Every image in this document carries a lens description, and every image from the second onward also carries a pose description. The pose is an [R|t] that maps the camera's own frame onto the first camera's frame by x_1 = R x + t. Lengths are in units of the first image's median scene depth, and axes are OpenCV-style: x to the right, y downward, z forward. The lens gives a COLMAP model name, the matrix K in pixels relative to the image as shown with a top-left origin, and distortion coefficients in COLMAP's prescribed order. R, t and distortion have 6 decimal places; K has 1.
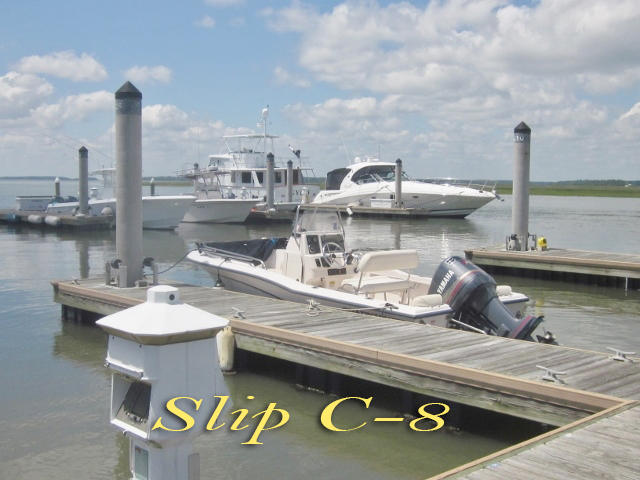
lens RADIAL K [[832.7, 0, 321.8], [0, 832.7, 240.0], [0, 0, 1]] dist [-0.034002, 0.000000]
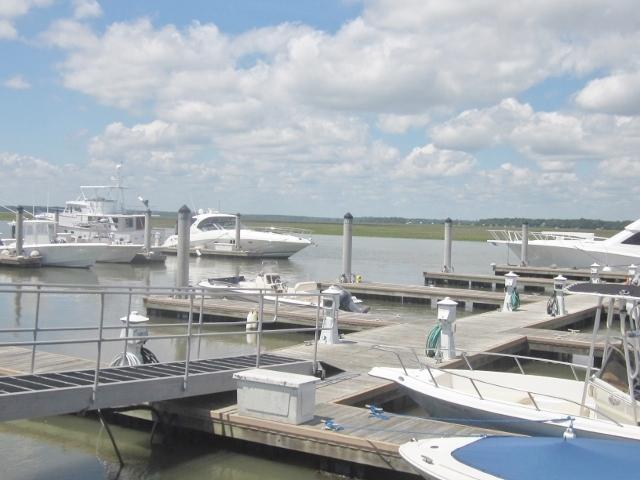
lens RADIAL K [[832.7, 0, 316.6], [0, 832.7, 277.9], [0, 0, 1]] dist [-0.034002, 0.000000]
pose [[0.970449, 0.002051, 0.241296, -0.104336], [-0.003209, 0.999985, 0.004408, -0.002318], [-0.241283, -0.005052, 0.970442, -0.295222]]
